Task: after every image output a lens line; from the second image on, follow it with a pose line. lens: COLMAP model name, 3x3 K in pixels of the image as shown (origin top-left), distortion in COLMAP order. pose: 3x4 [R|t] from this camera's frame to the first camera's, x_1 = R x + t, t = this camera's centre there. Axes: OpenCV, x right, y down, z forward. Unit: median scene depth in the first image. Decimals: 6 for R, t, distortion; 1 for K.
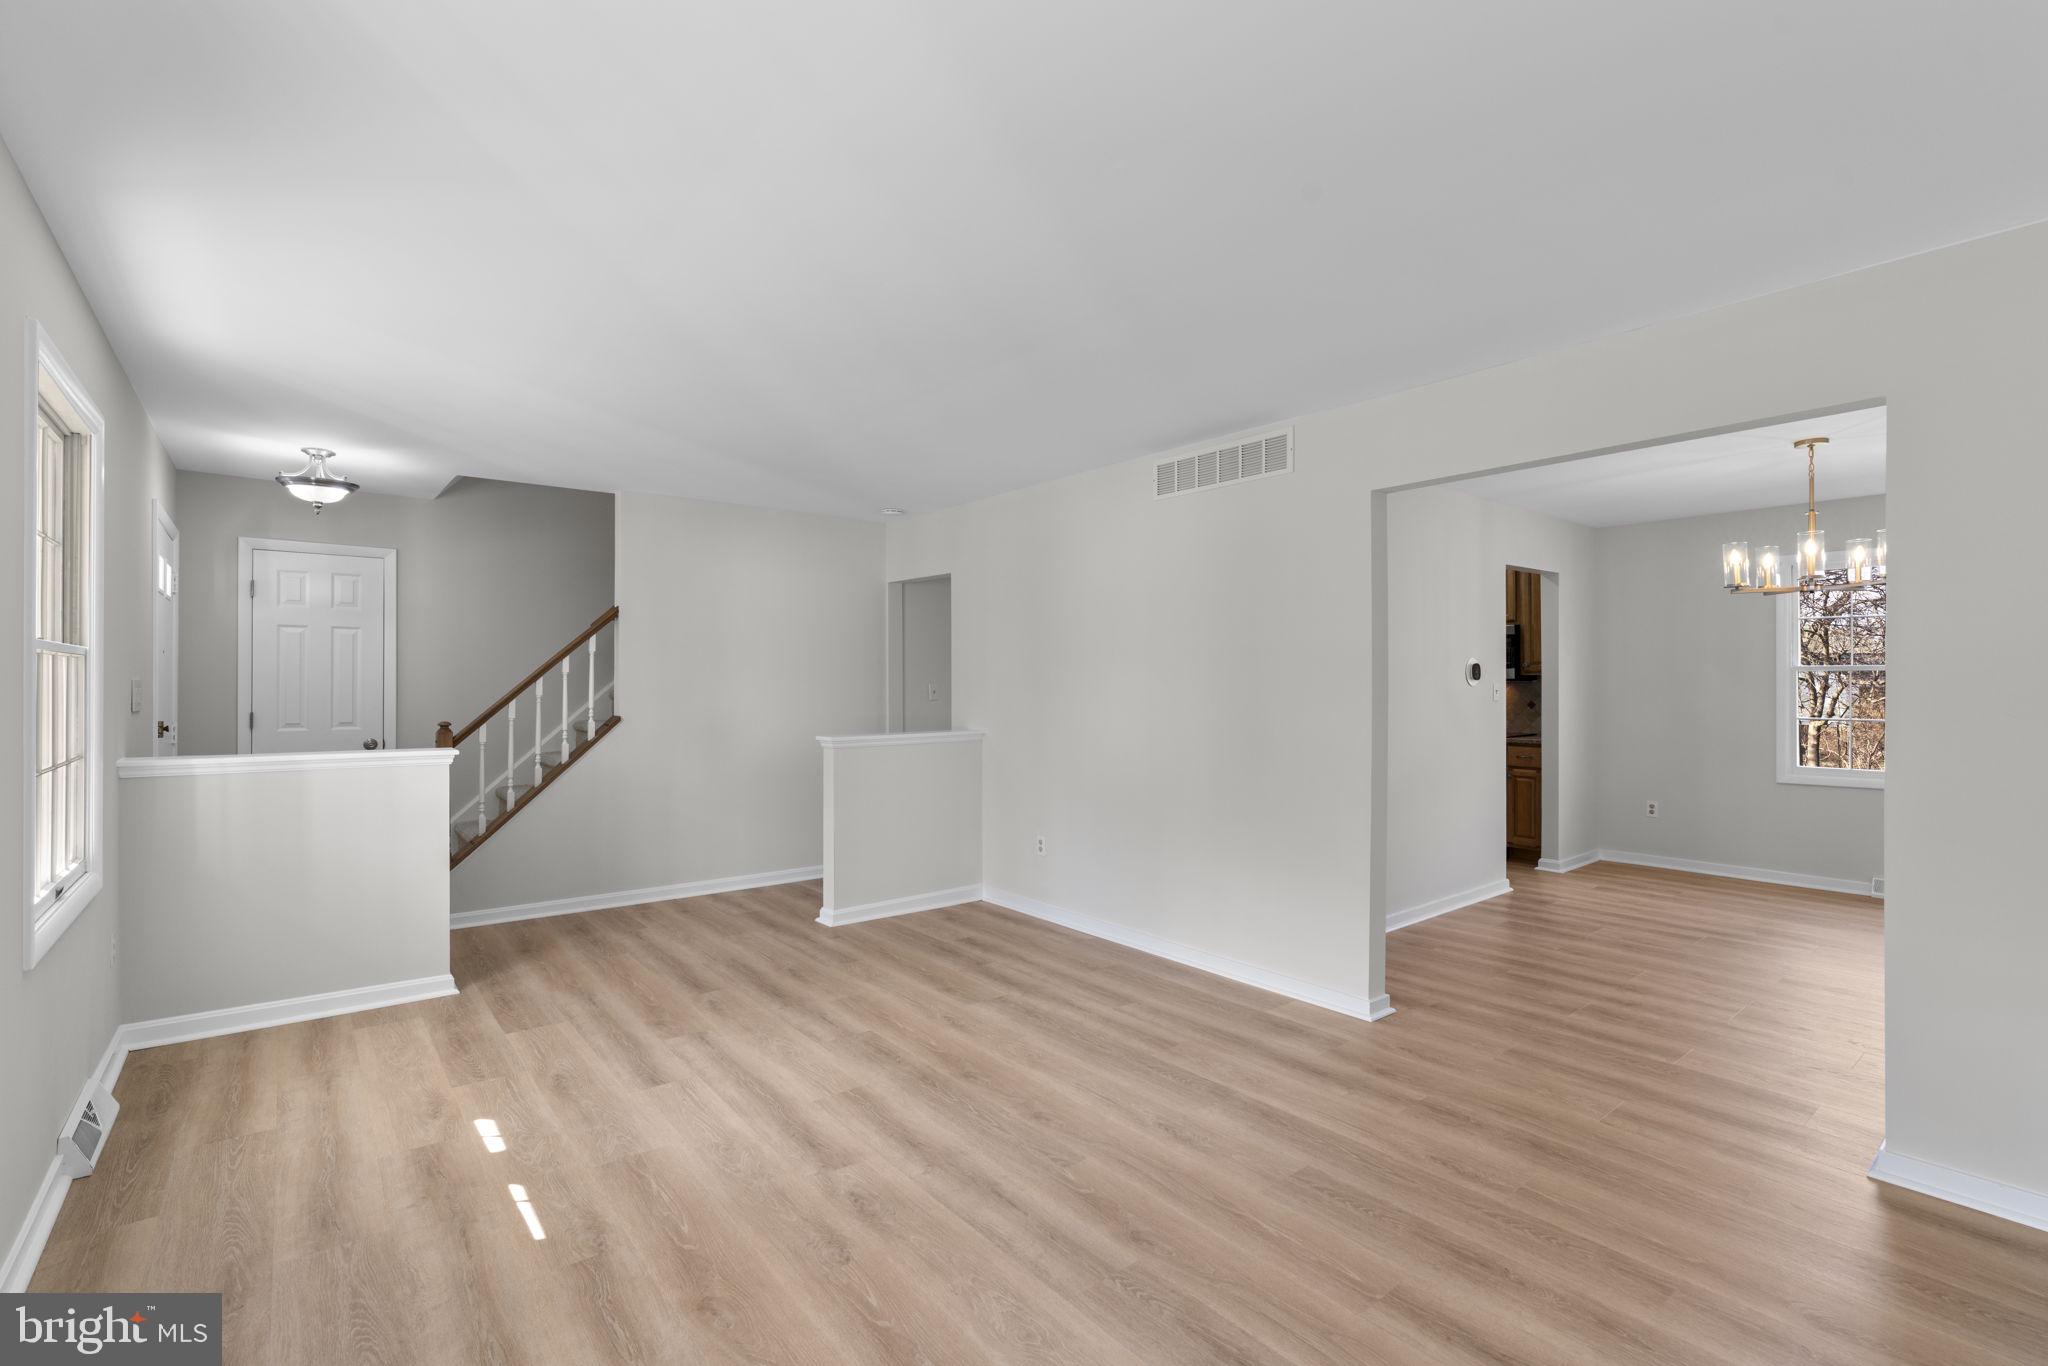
lens RADIAL K [[918.1, 0, 1025.9], [0, 918.1, 673.7], [0, 0, 1]] dist [-0.013534, 0.009426]
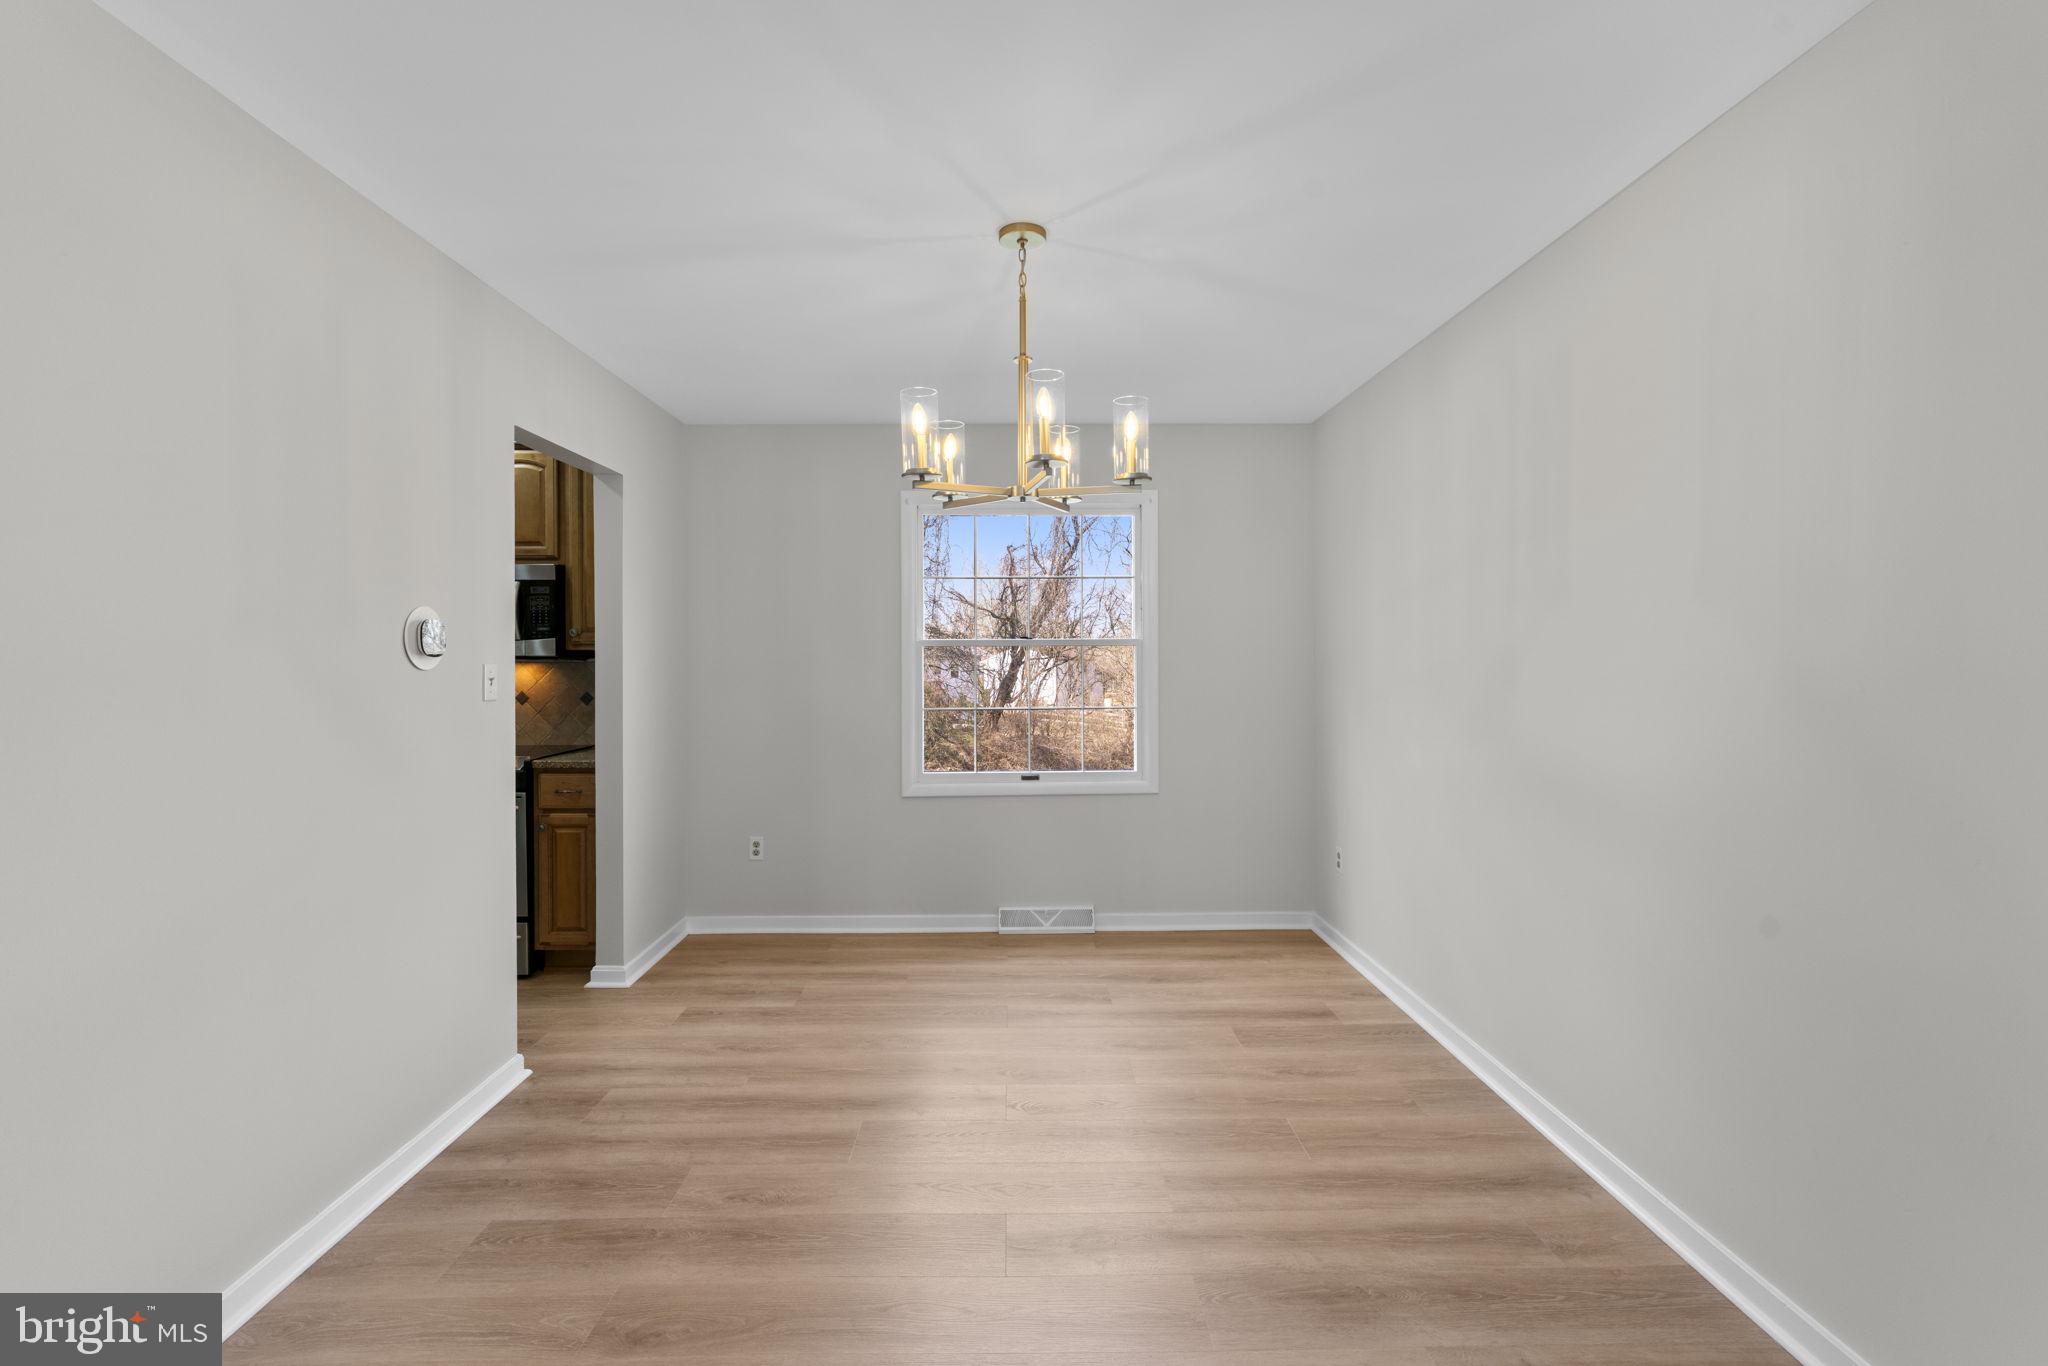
lens RADIAL K [[923.1, 0, 1021.1], [0, 923.1, 664.1], [0, 0, 1]] dist [-0.001755, 0.000560]
pose [[0.617138, -0.005882, 0.786833, 0.274496], [-0.002089, 0.999956, 0.009113, 0.004965], [-0.786852, -0.007268, 0.617099, 0.433967]]
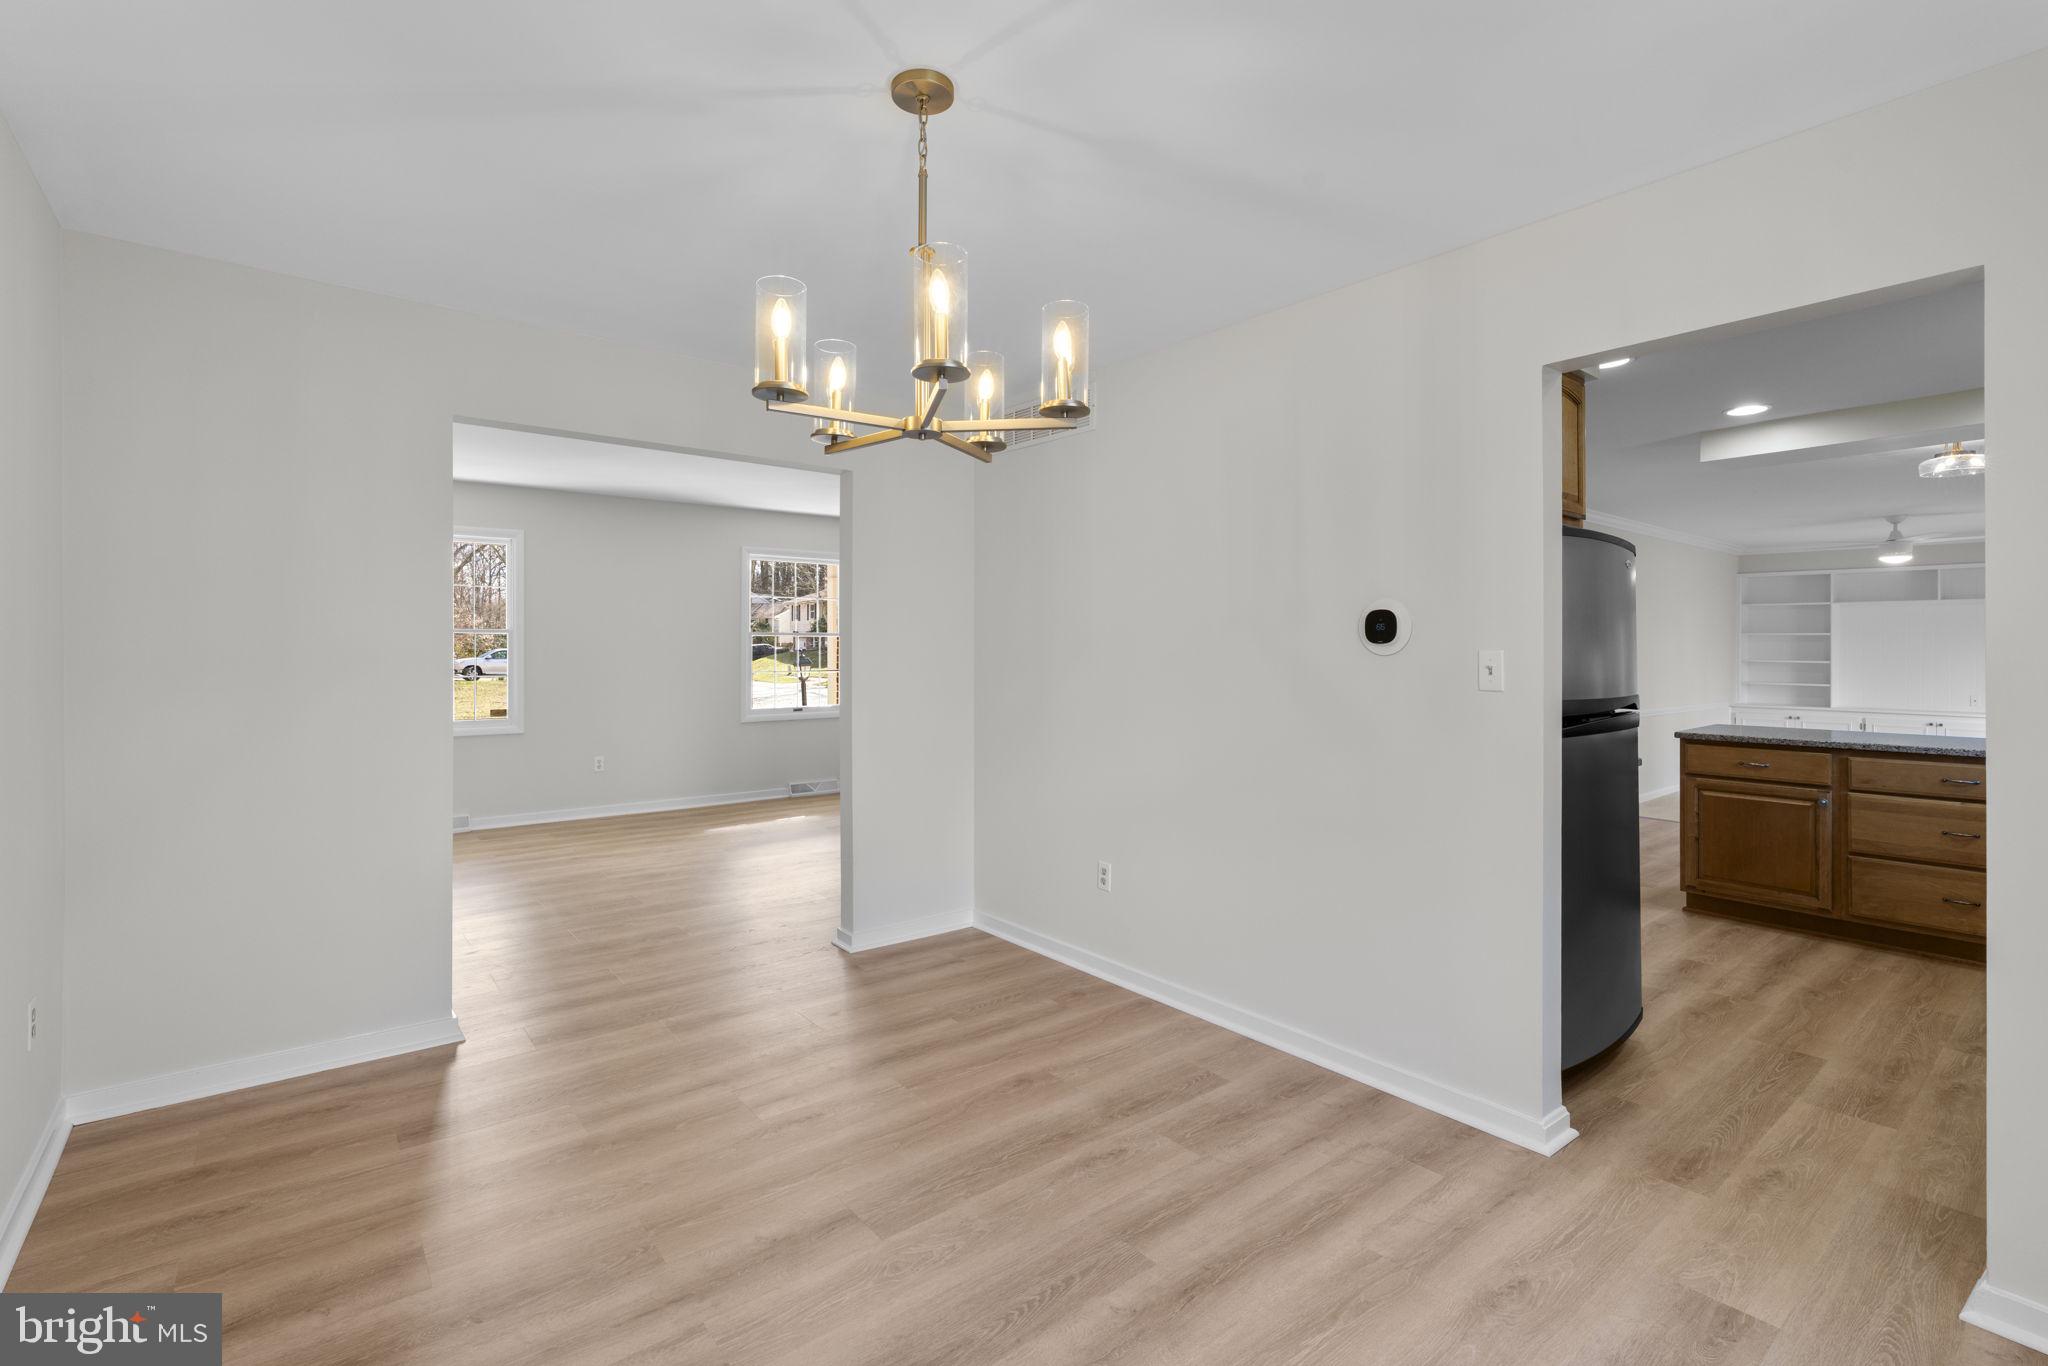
lens RADIAL K [[923.1, 0, 1021.1], [0, 923.1, 664.1], [0, 0, 1]] dist [-0.001755, 0.000560]
pose [[-0.002669, 0.017513, -0.999843, 0.860028], [0.006001, 0.999829, 0.017496, 0.007024], [0.999978, -0.005953, -0.002774, 0.700298]]
